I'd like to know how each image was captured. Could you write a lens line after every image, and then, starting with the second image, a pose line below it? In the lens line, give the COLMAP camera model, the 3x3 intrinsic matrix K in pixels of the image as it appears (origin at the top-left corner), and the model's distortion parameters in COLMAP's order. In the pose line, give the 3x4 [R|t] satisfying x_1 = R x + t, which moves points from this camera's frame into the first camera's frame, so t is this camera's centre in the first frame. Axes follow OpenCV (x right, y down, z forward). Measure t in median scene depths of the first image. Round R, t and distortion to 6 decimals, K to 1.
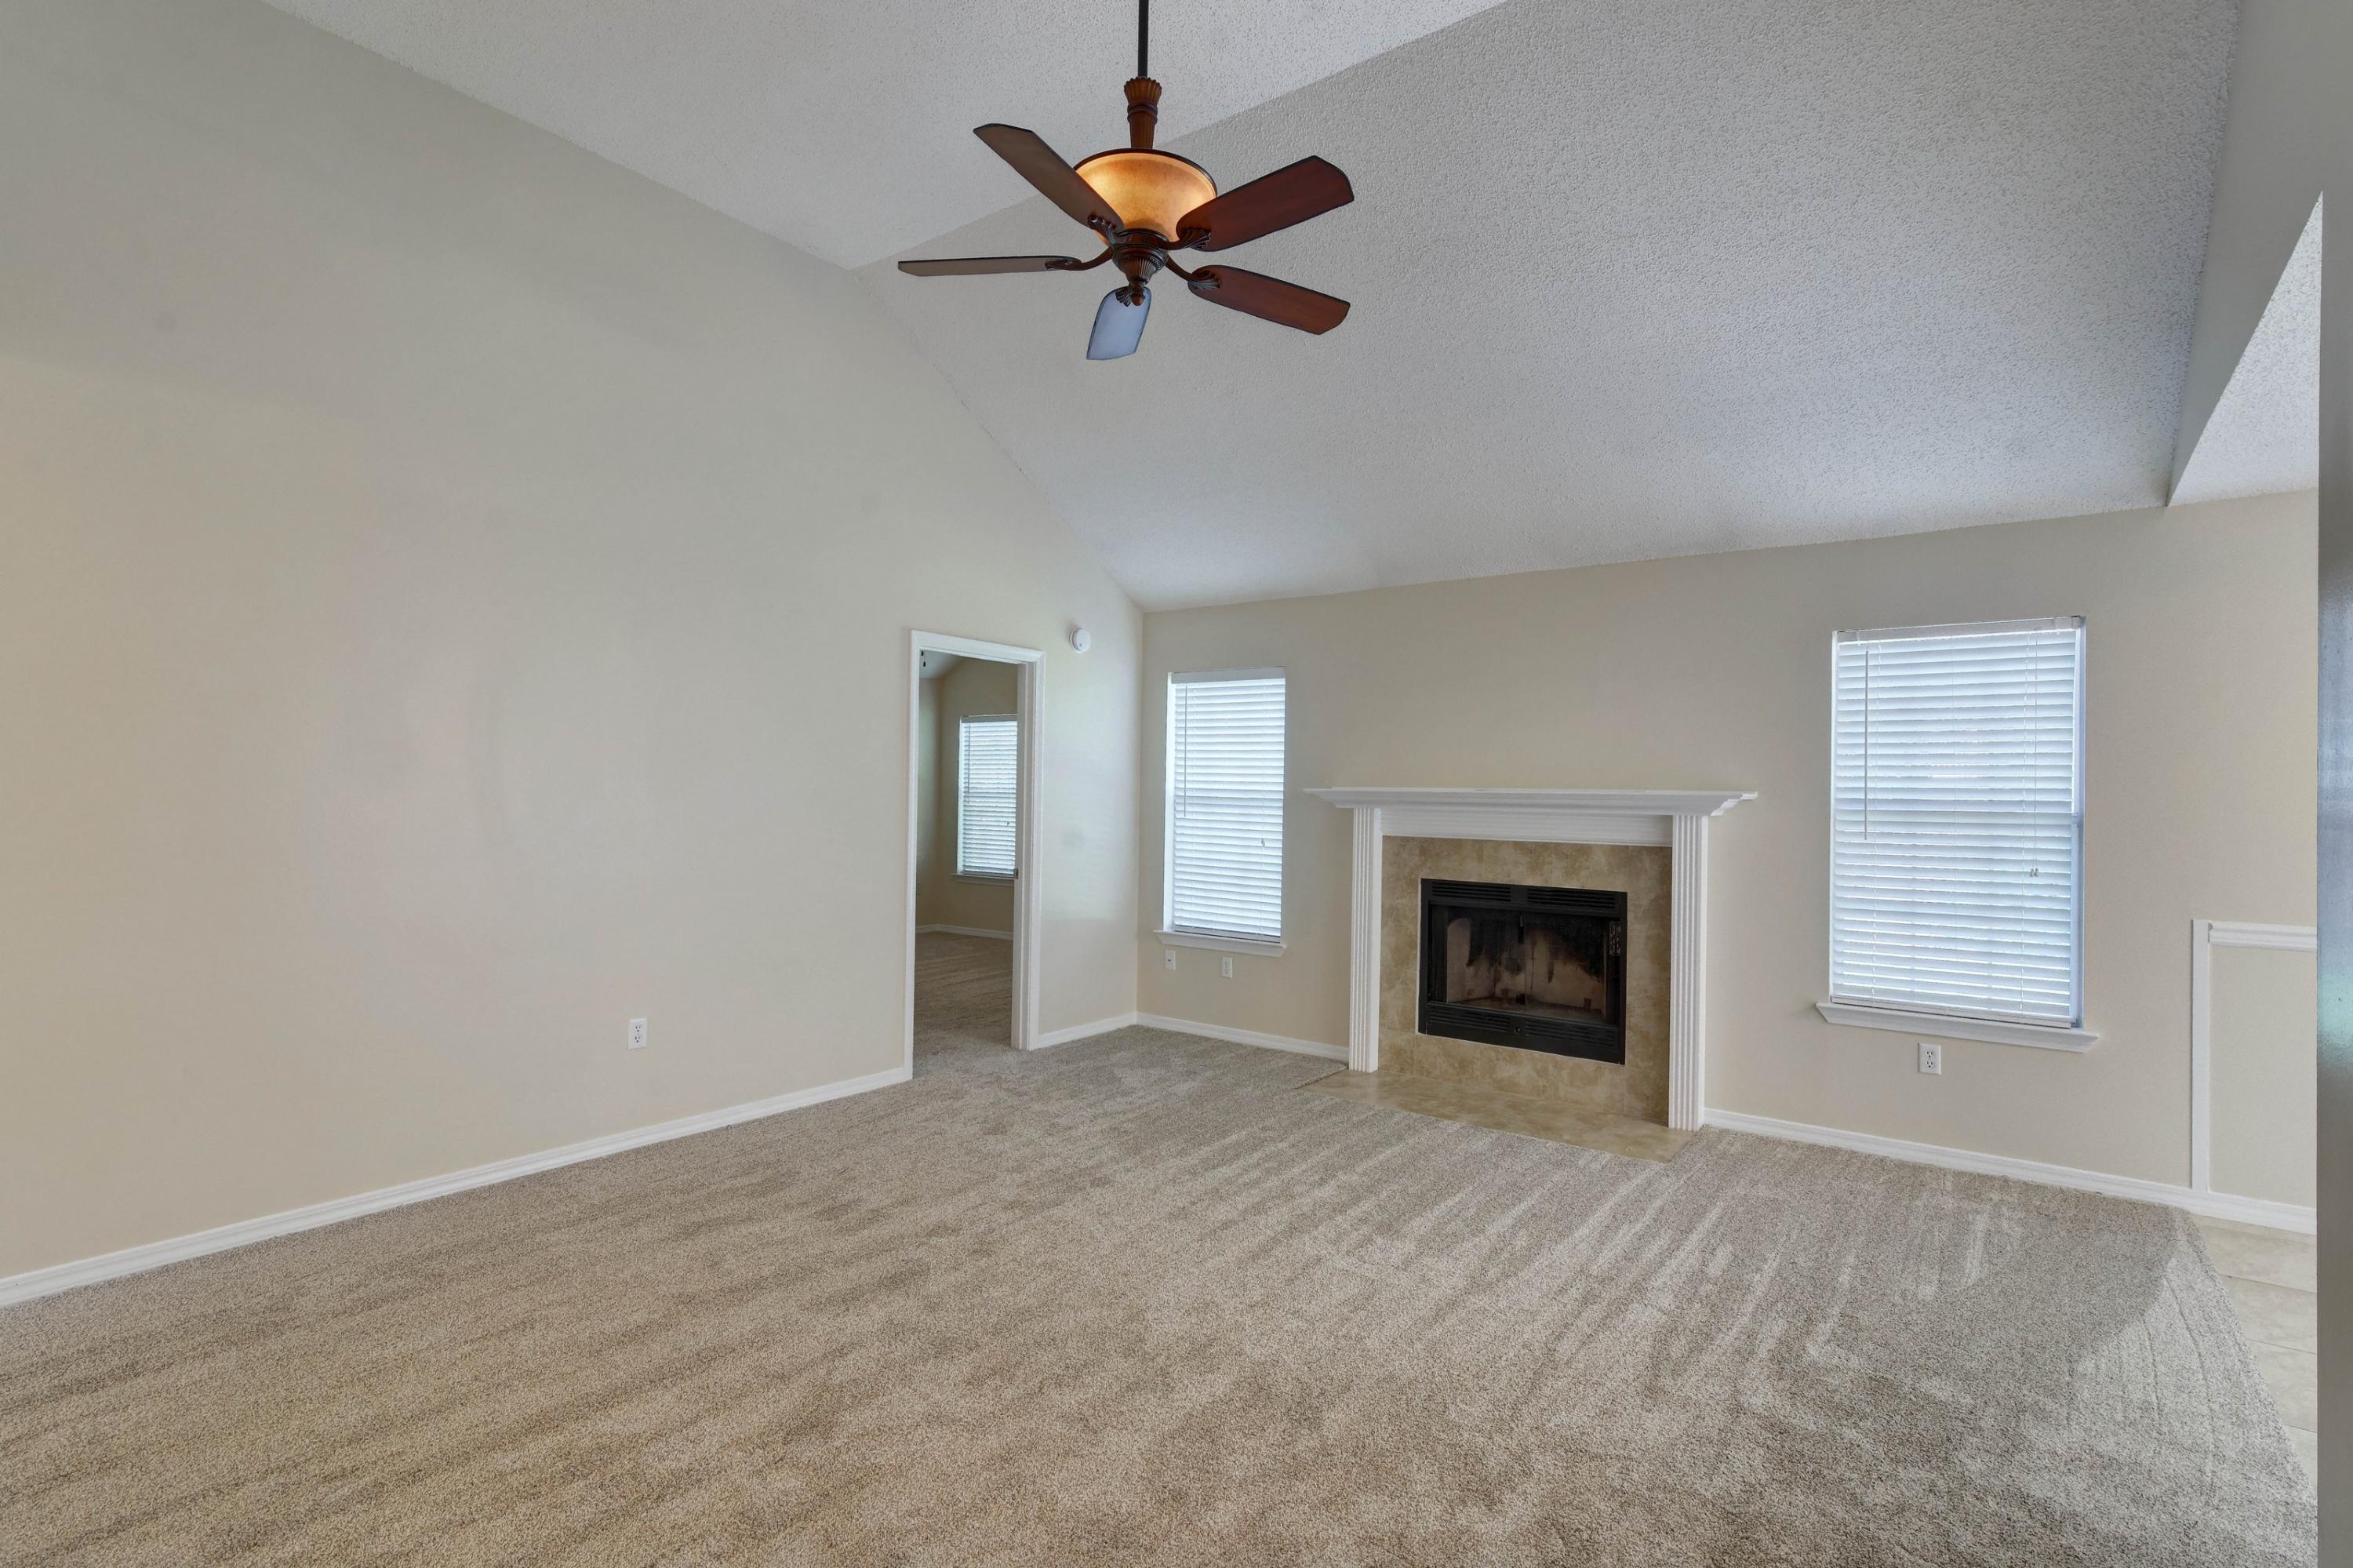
lens RADIAL K [[1122.5, 0, 1183.2], [0, 1122.5, 787.7], [0, 0, 1]] dist [0.002231, -0.001811]
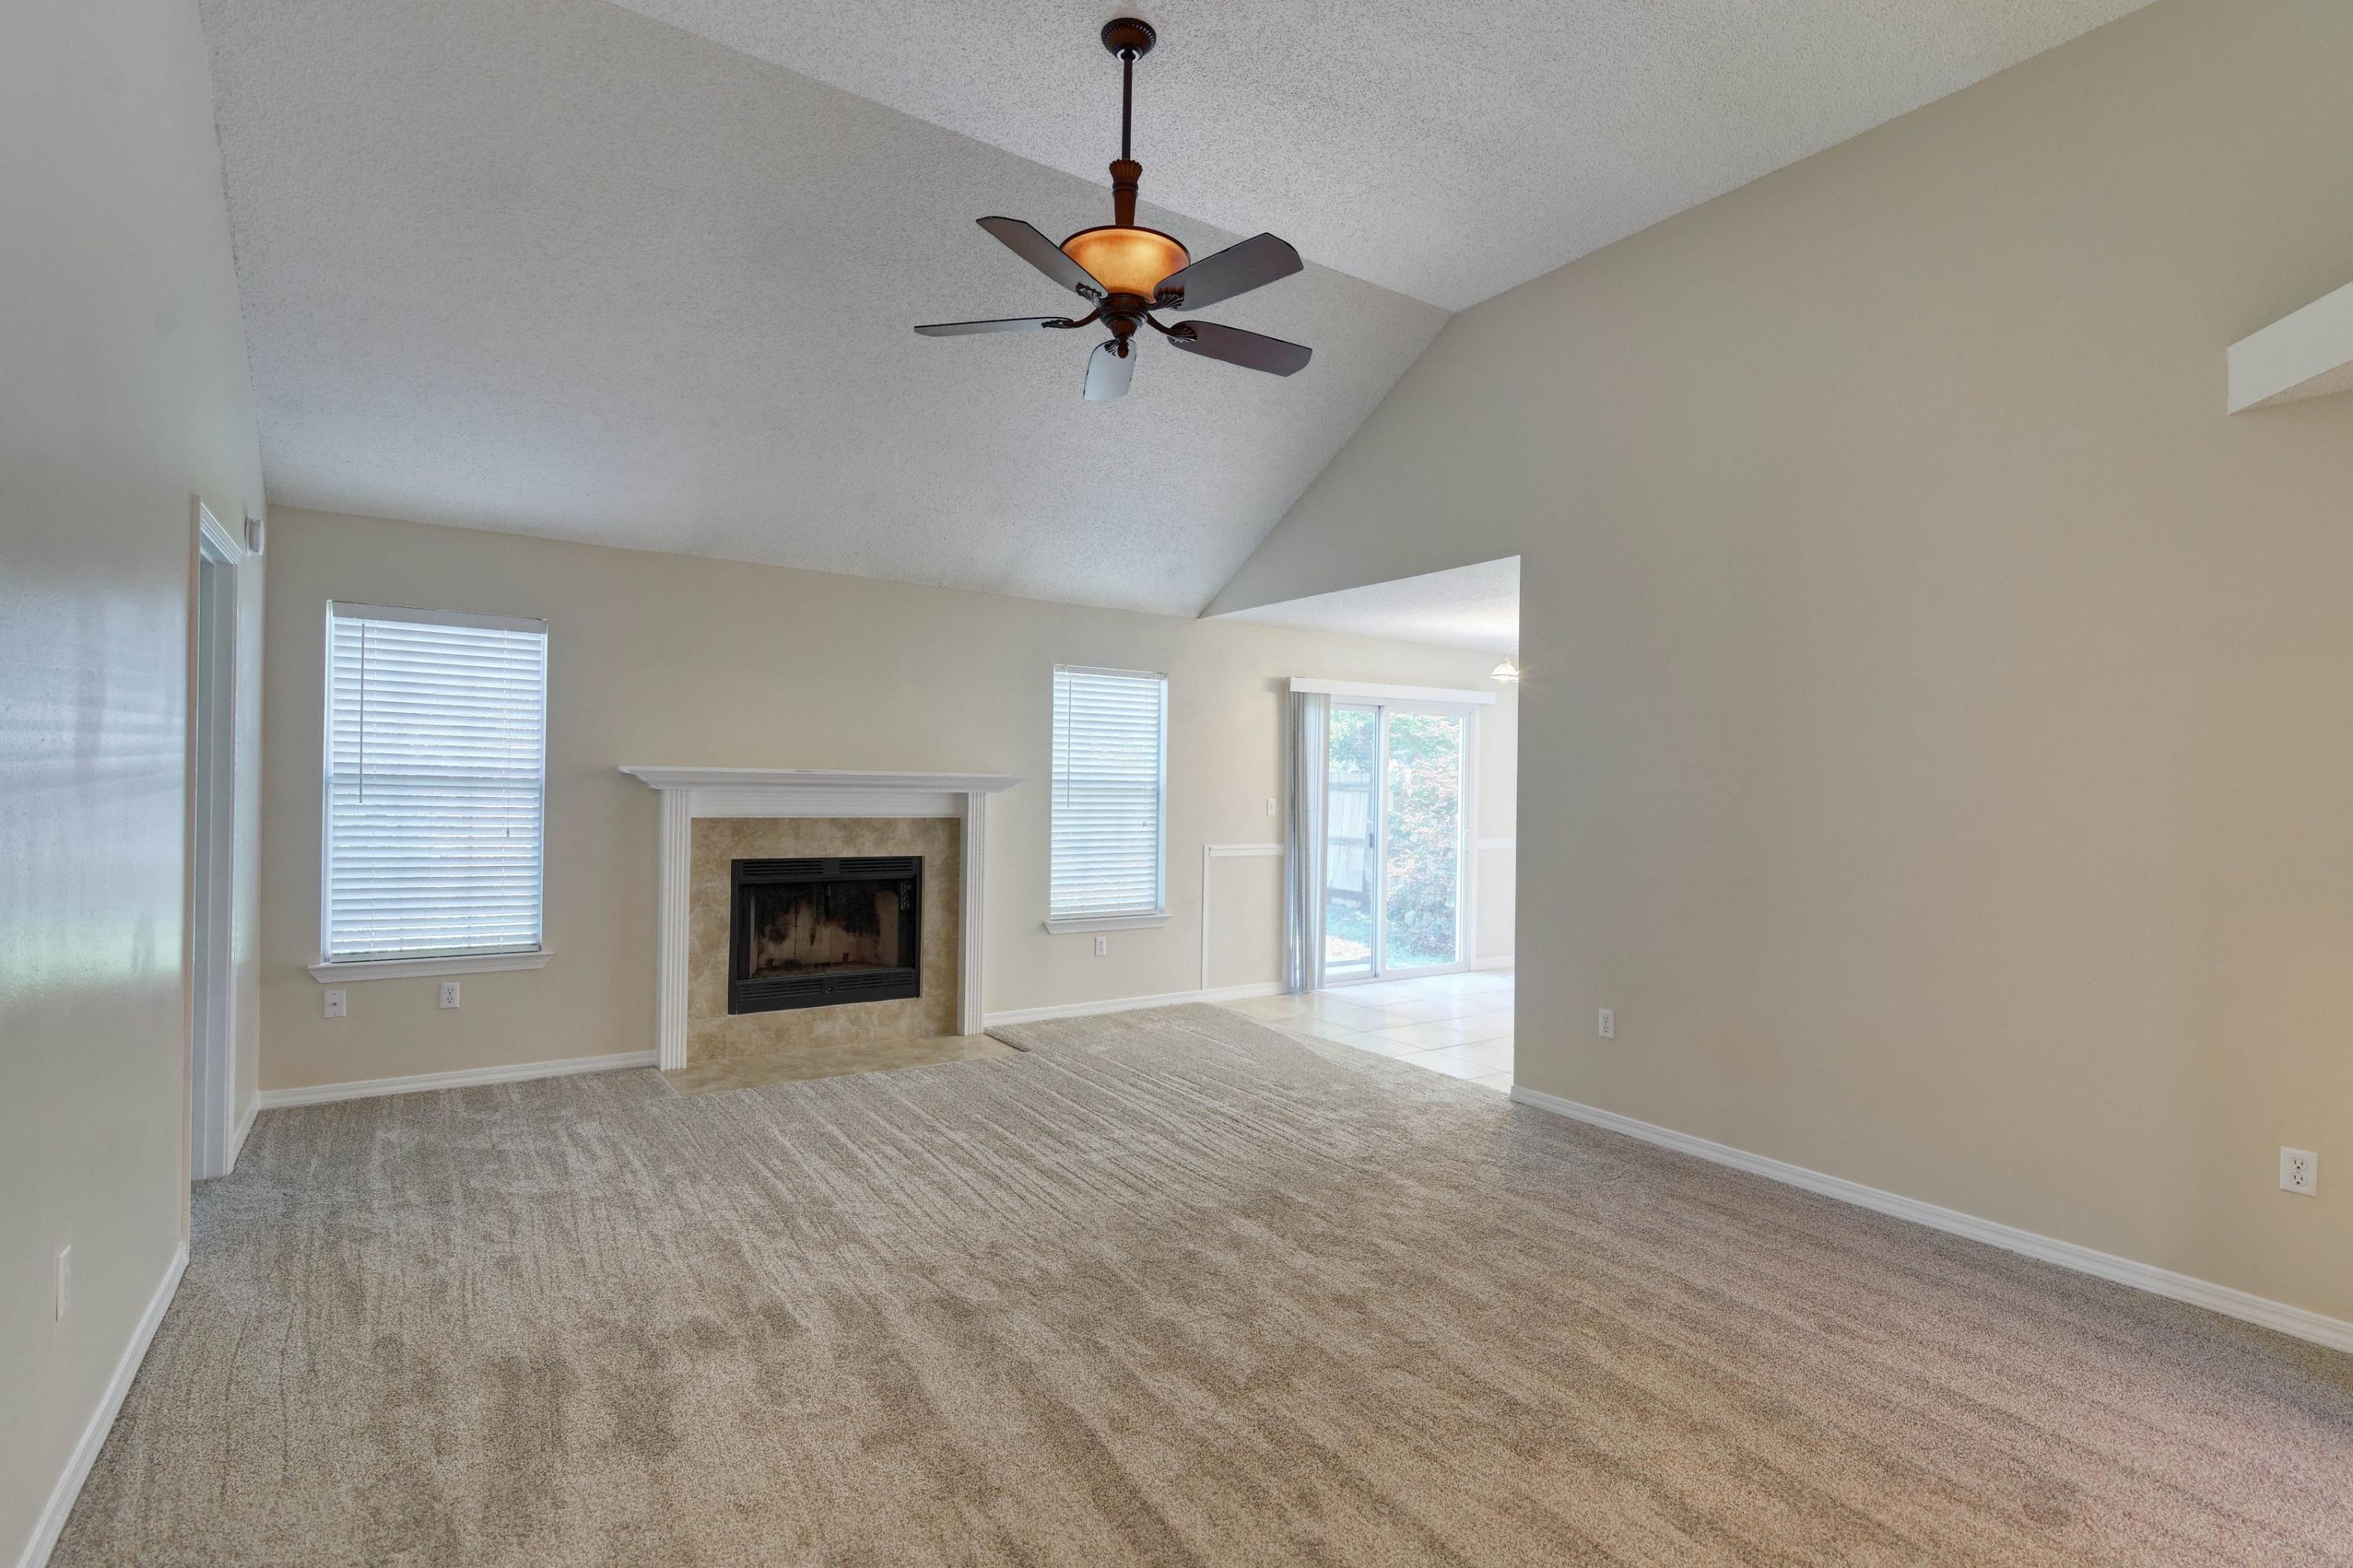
lens RADIAL K [[1122.5, 0, 1183.2], [0, 1122.5, 787.7], [0, 0, 1]] dist [0.002231, -0.001811]
pose [[0.329903, -0.012581, 0.943931, -0.645113], [-0.016626, 0.999679, 0.019135, -0.008936], [-0.943869, -0.022007, 0.329588, 0.323847]]
